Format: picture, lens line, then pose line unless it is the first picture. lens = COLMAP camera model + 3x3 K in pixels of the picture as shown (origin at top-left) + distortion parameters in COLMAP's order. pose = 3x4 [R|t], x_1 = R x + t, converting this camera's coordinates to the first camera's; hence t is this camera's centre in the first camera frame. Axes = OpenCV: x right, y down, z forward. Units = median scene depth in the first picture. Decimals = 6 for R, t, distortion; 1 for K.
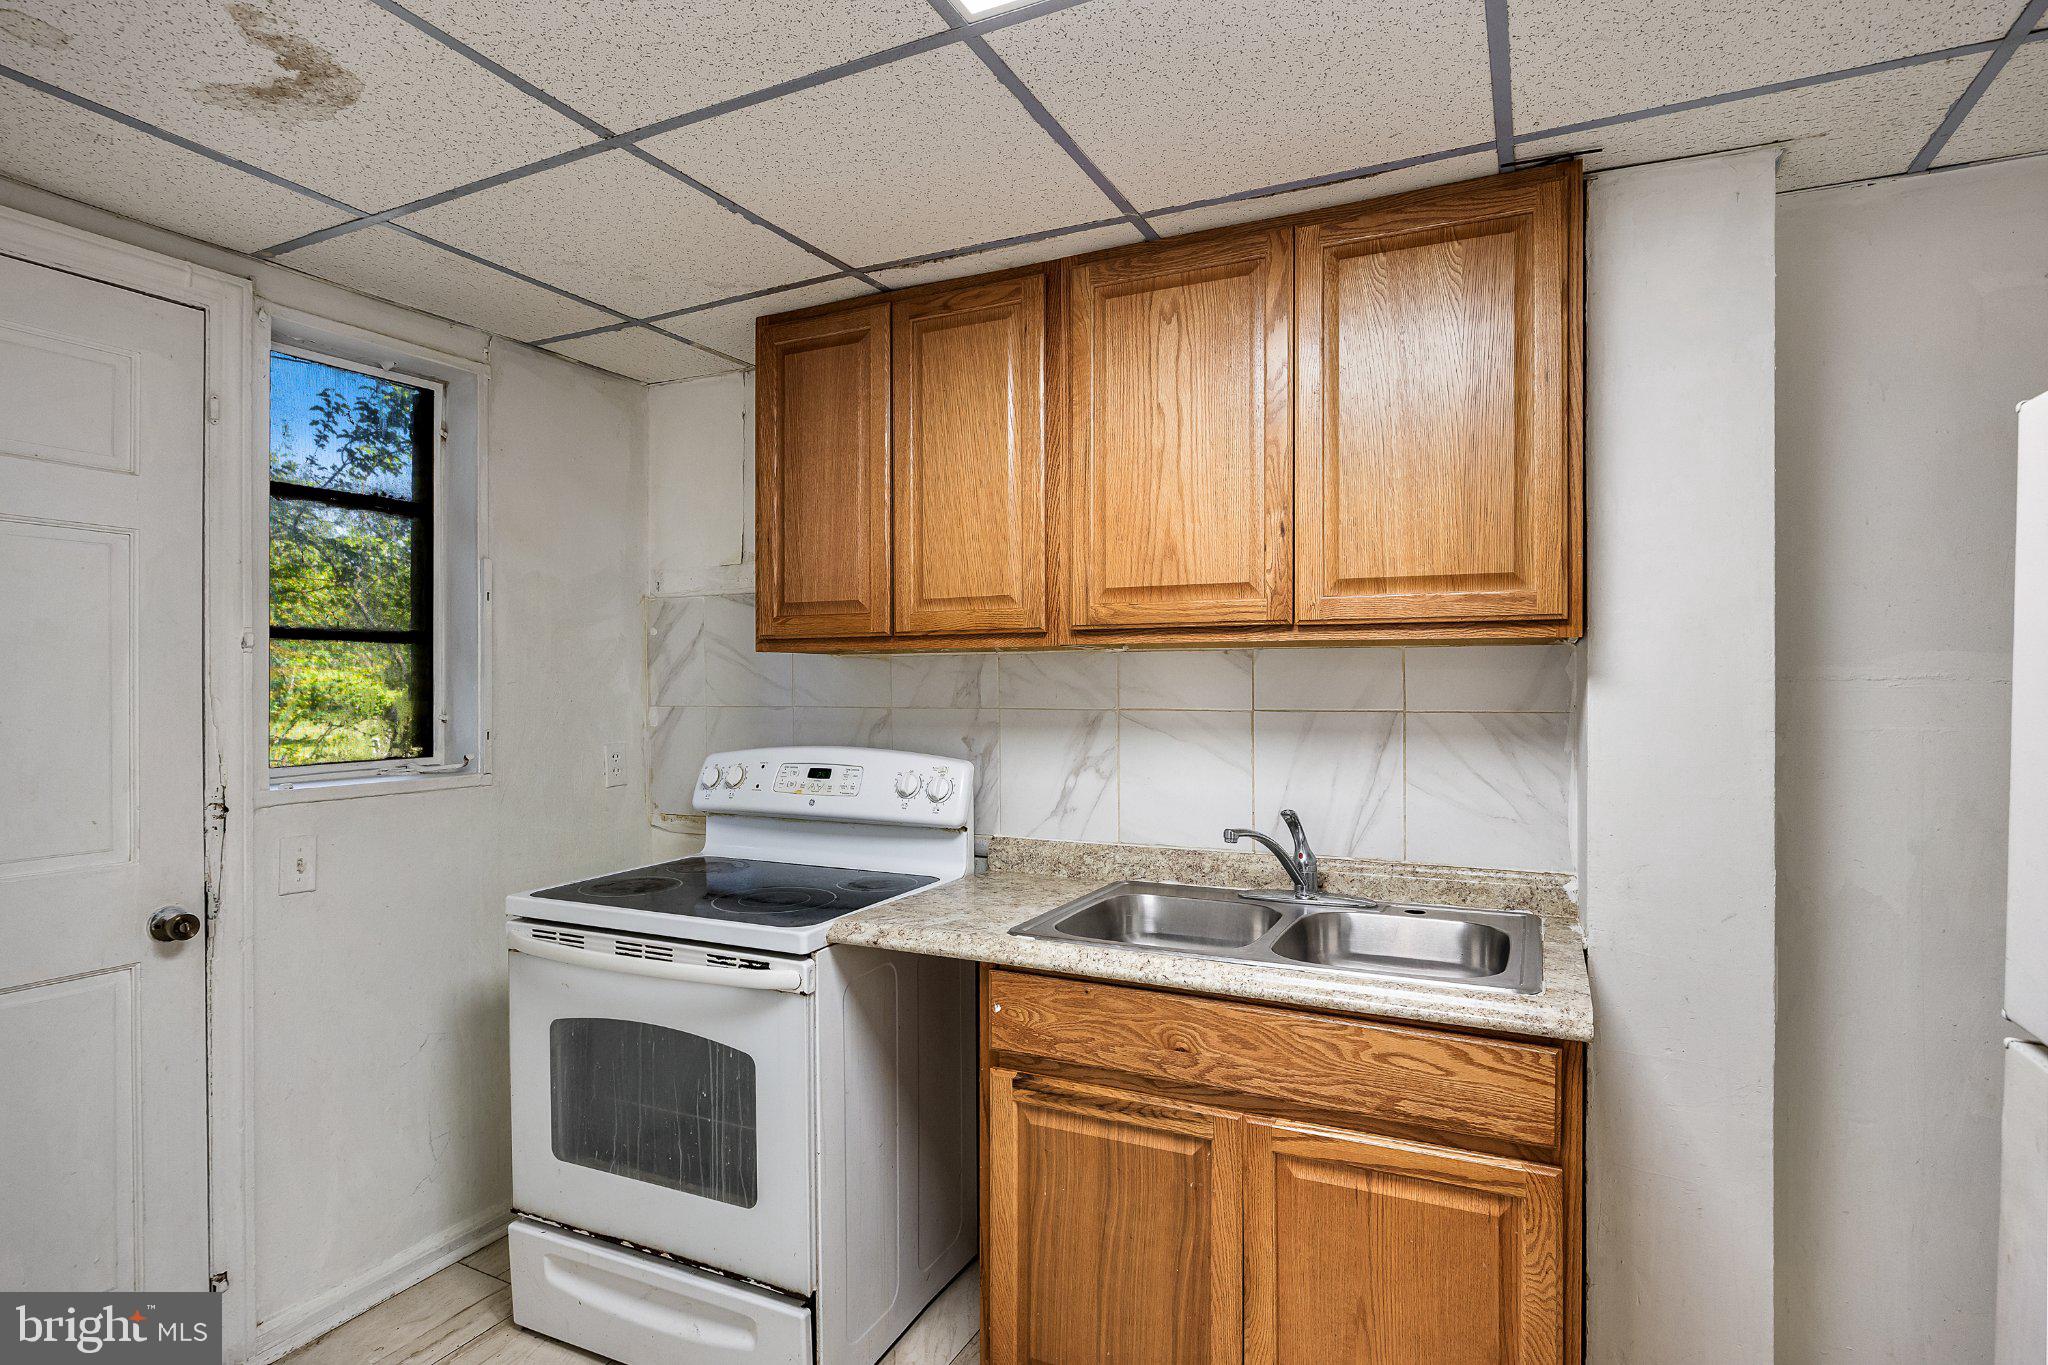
lens RADIAL K [[1059.2, 0, 1024.0], [0, 1059.2, 682.5], [0, 0, 1]] dist [0.001926, 0.000208]
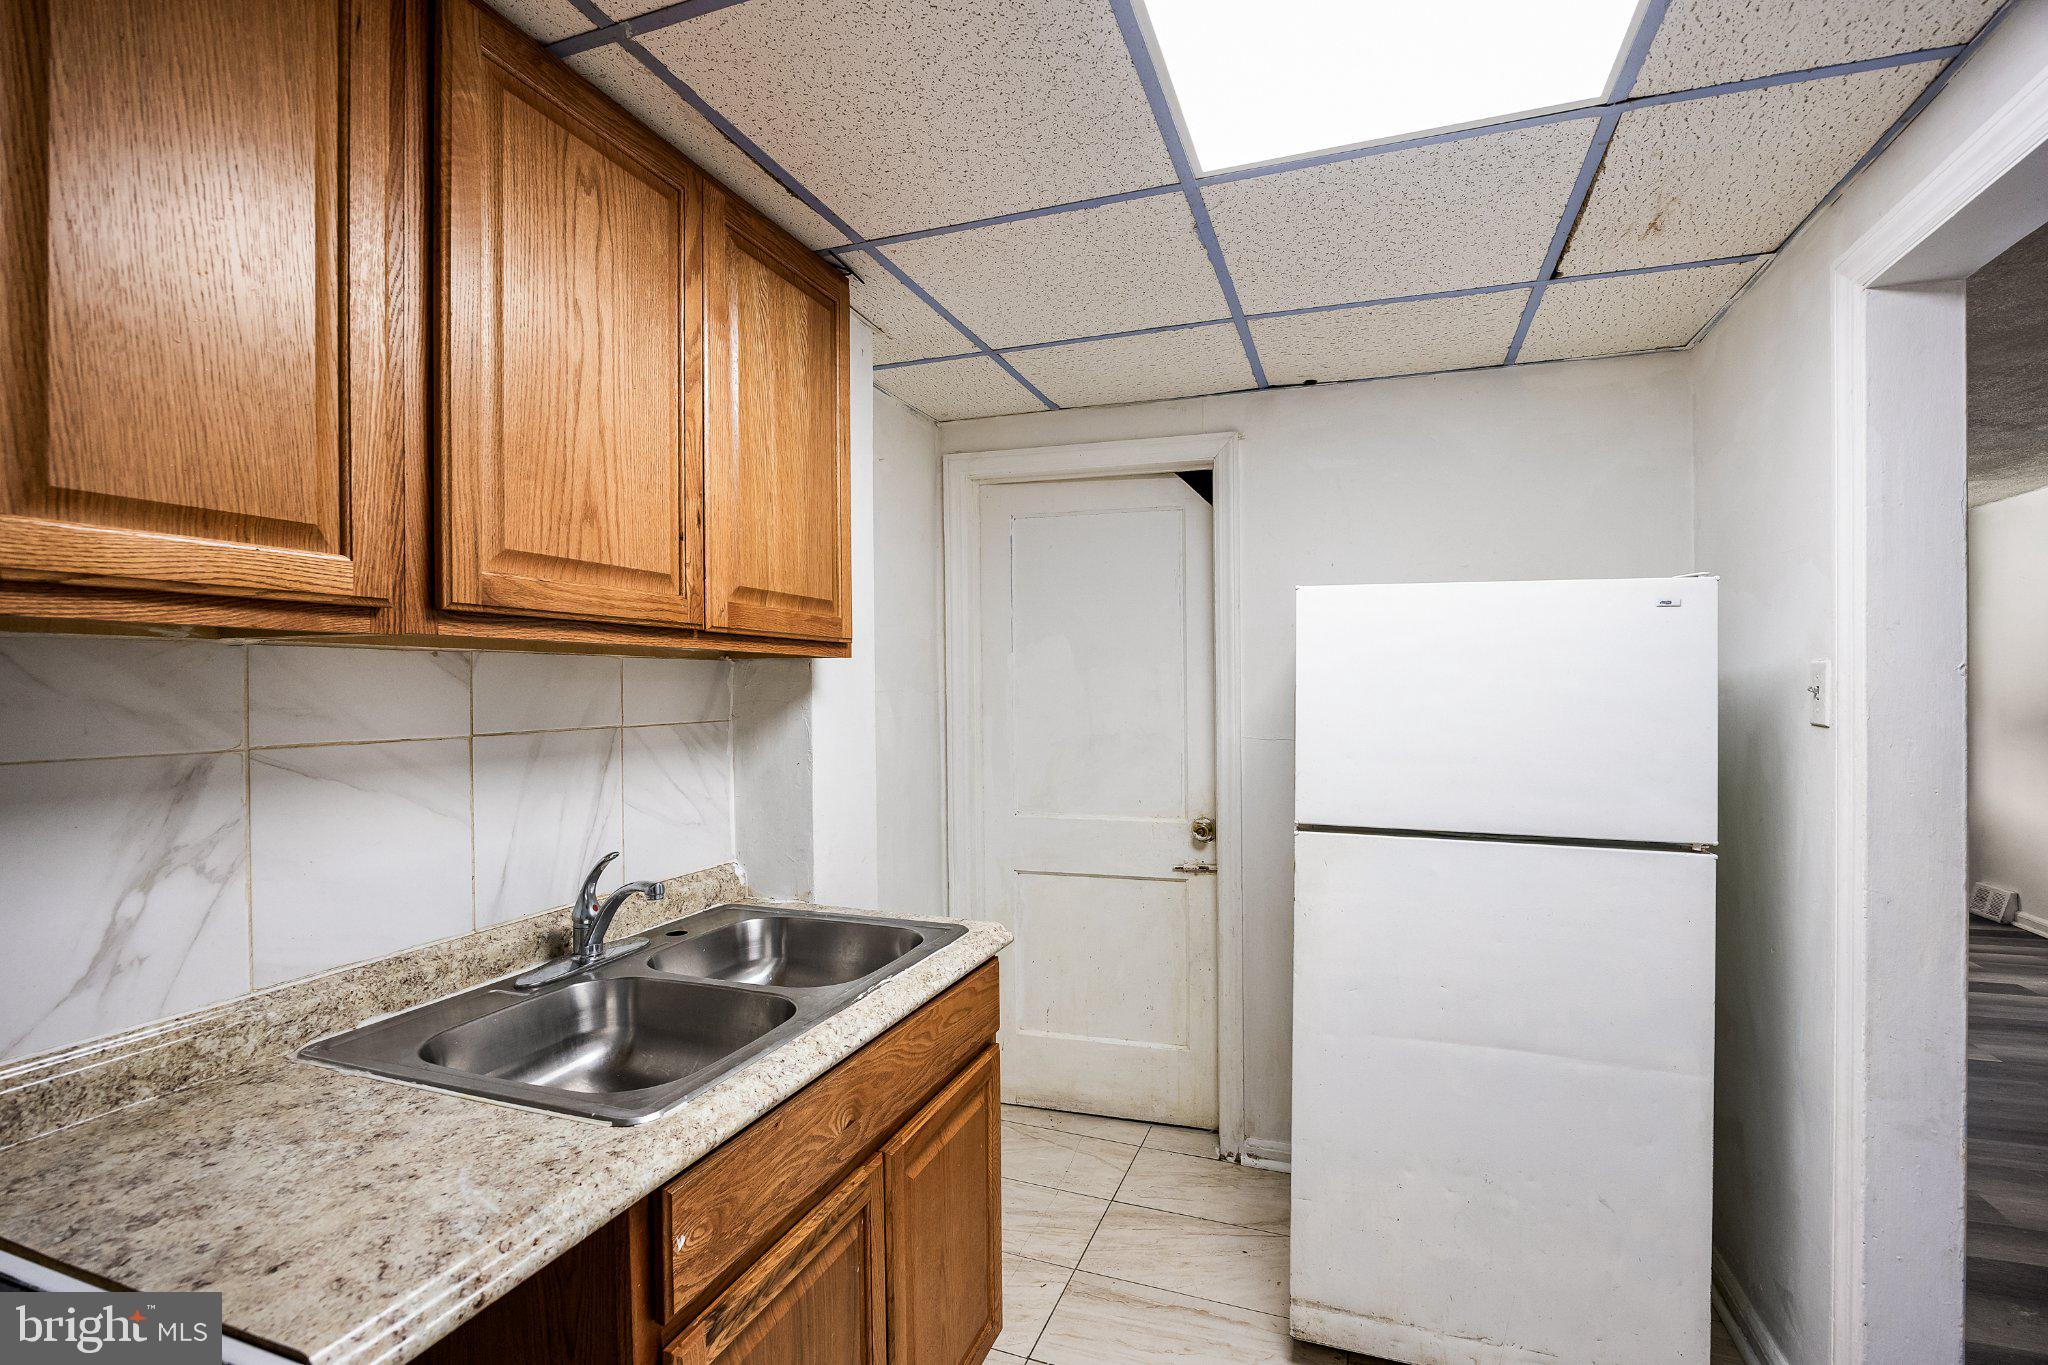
lens RADIAL K [[950.4, 0, 1024.0], [0, 950.4, 682.5], [0, 0, 1]] dist [-0.000101, -0.000087]
pose [[-0.103320, 0.004960, 0.994636, -0.510642], [0.003590, 0.999983, -0.004613, -0.006188], [-0.994642, 0.003094, -0.103337, 0.752927]]
